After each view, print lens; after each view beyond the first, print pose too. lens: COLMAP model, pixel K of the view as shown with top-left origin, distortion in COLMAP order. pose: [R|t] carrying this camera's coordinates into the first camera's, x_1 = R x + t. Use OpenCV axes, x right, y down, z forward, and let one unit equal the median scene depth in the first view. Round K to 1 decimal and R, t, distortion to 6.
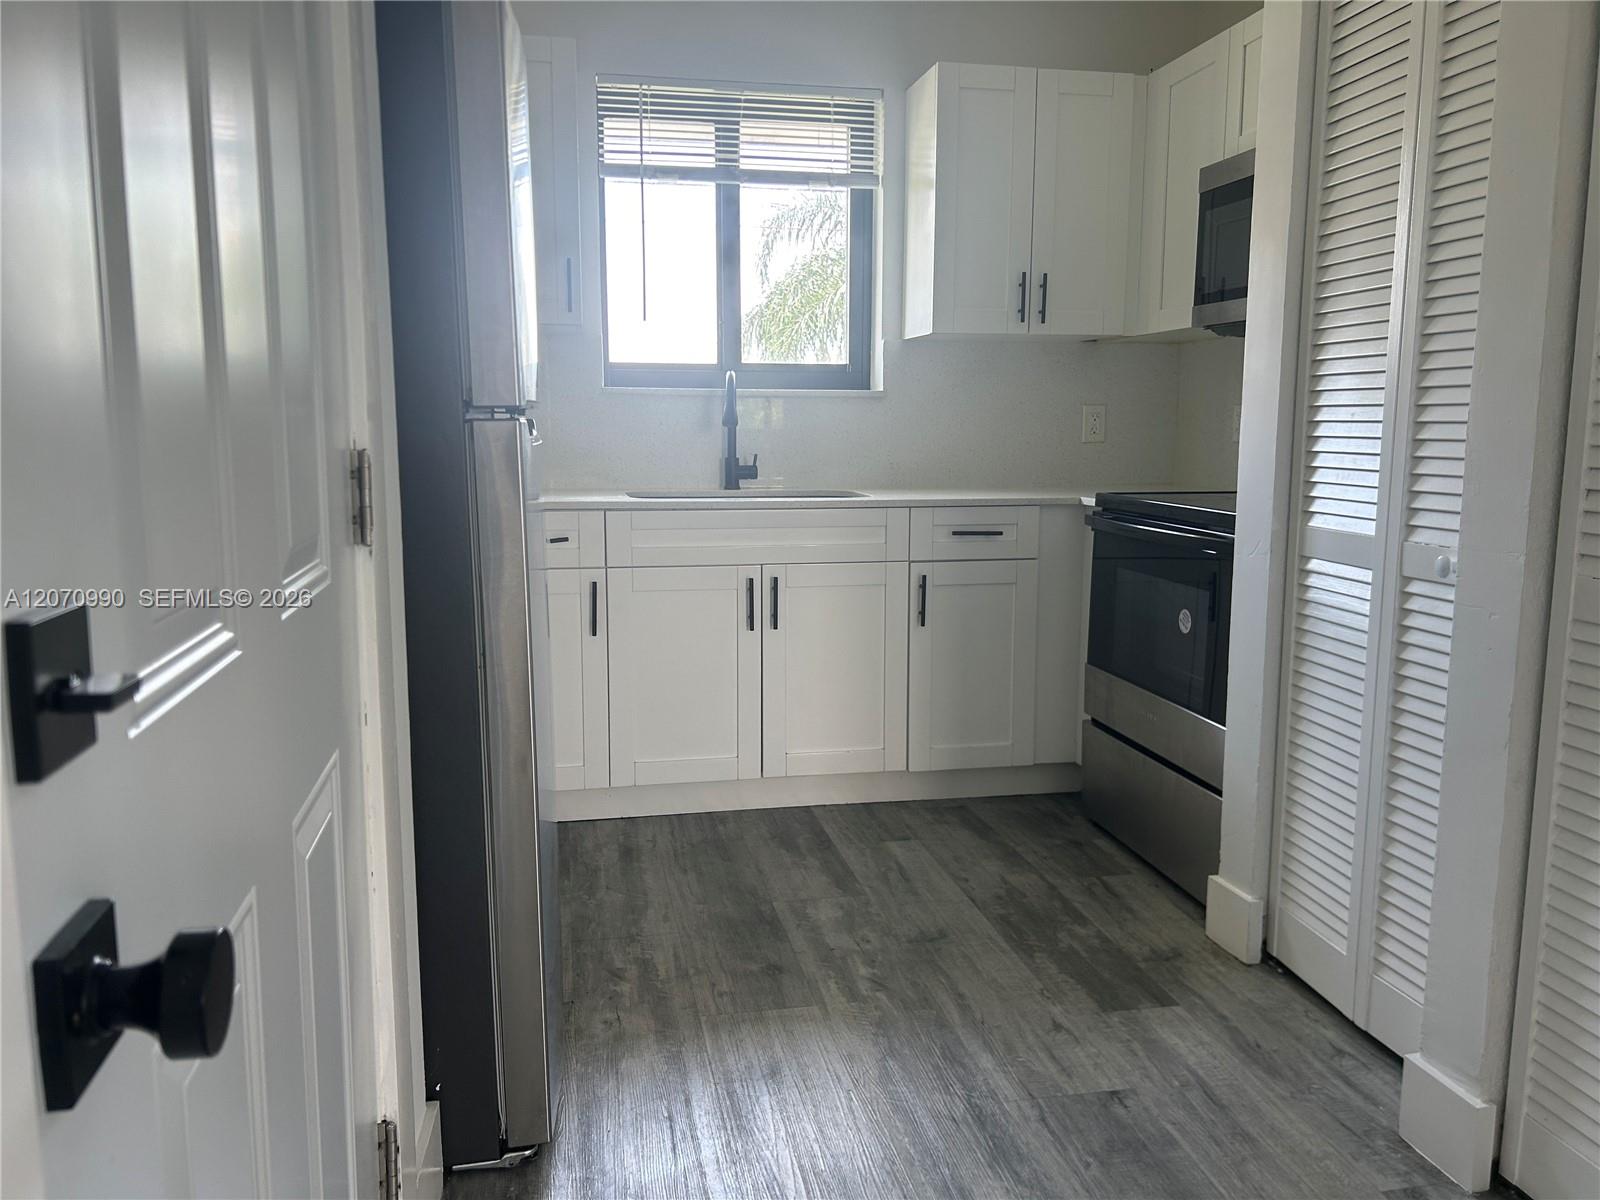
lens RADIAL K [[1211.0, 0, 793.8], [0, 1211.0, 601.9], [0, 0, 1]] dist [0.061070, -0.064665]
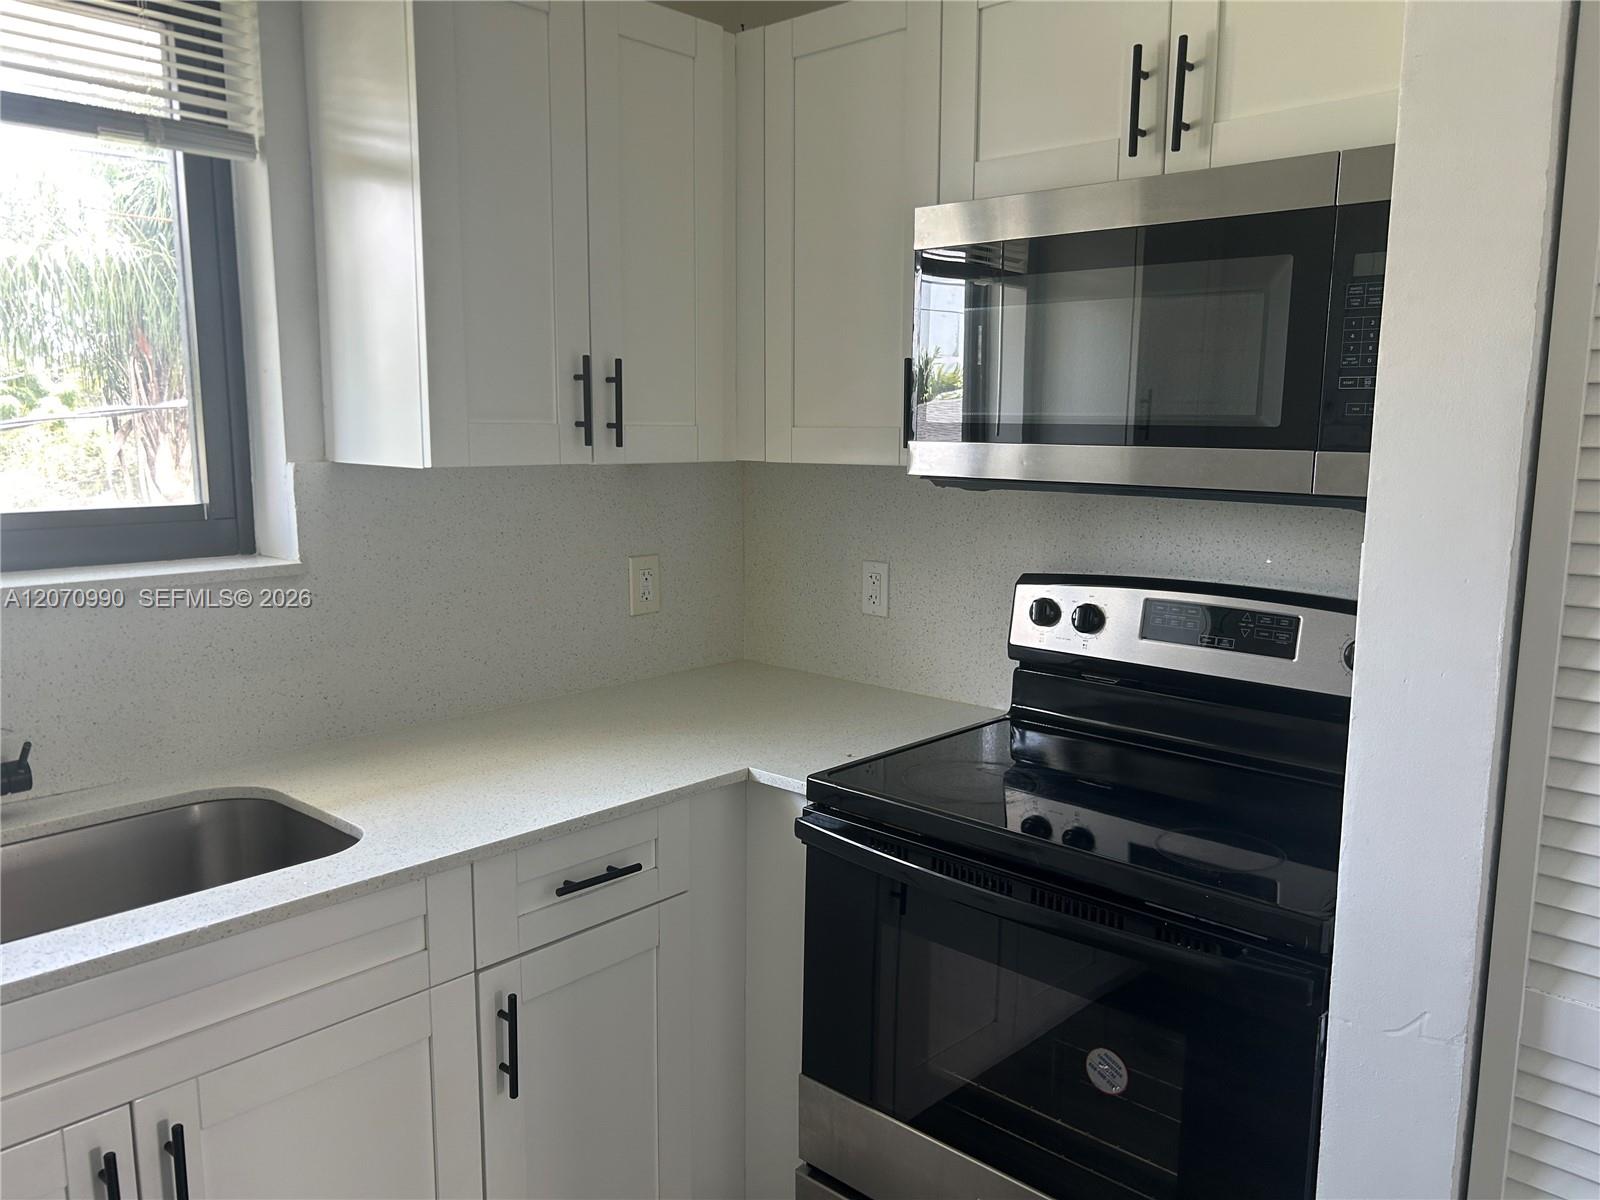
lens RADIAL K [[1211.0, 0, 807.6], [0, 1211.0, 615.3], [0, 0, 1]] dist [0.061070, -0.064665]
pose [[0.803597, -0.095946, 0.587389, -0.060591], [0.084038, 0.995325, 0.047609, -0.164869], [-0.589211, 0.011105, 0.807903, 0.480070]]
